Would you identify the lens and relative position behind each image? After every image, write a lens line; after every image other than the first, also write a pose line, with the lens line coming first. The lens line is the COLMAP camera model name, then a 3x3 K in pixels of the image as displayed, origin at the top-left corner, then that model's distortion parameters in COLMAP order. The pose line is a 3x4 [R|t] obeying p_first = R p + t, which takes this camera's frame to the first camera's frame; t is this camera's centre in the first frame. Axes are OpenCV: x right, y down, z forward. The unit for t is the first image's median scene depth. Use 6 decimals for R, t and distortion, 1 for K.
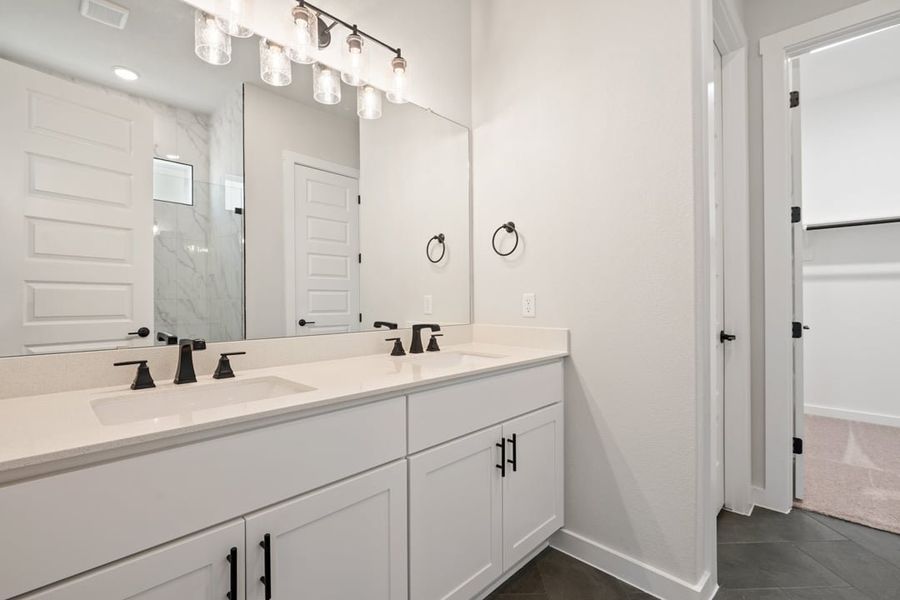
lens RADIAL K [[414.7, 0, 453.6], [0, 414.7, 299.1], [0, 0, 1]] dist [0.011900, -0.003198]
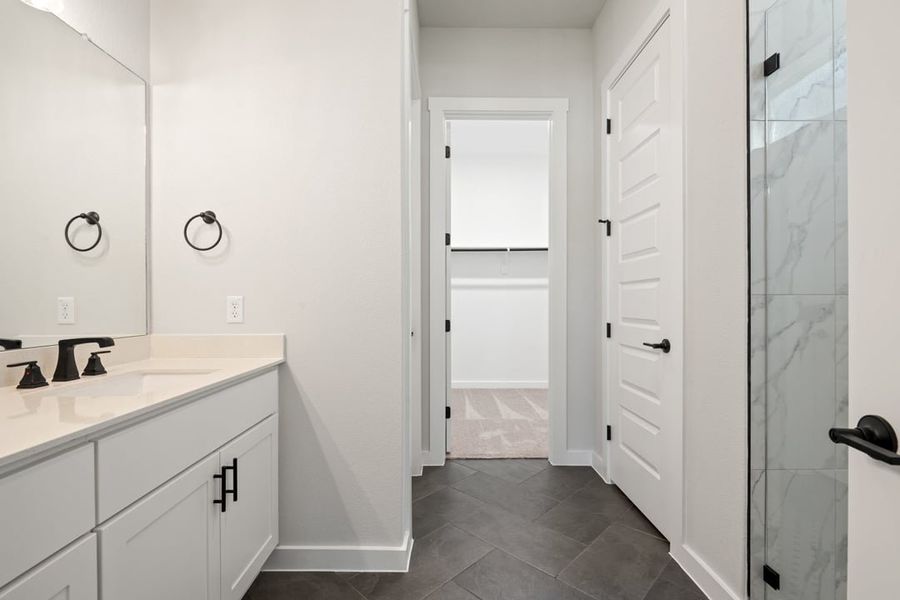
lens RADIAL K [[414.7, 0, 449.9], [0, 414.7, 303.2], [0, 0, 1]] dist [0.011900, -0.003198]
pose [[0.718978, -0.000634, 0.695032, -0.106360], [-0.001185, 0.999997, 0.002137, -0.001121], [-0.695032, -0.002360, 0.718975, 0.050769]]
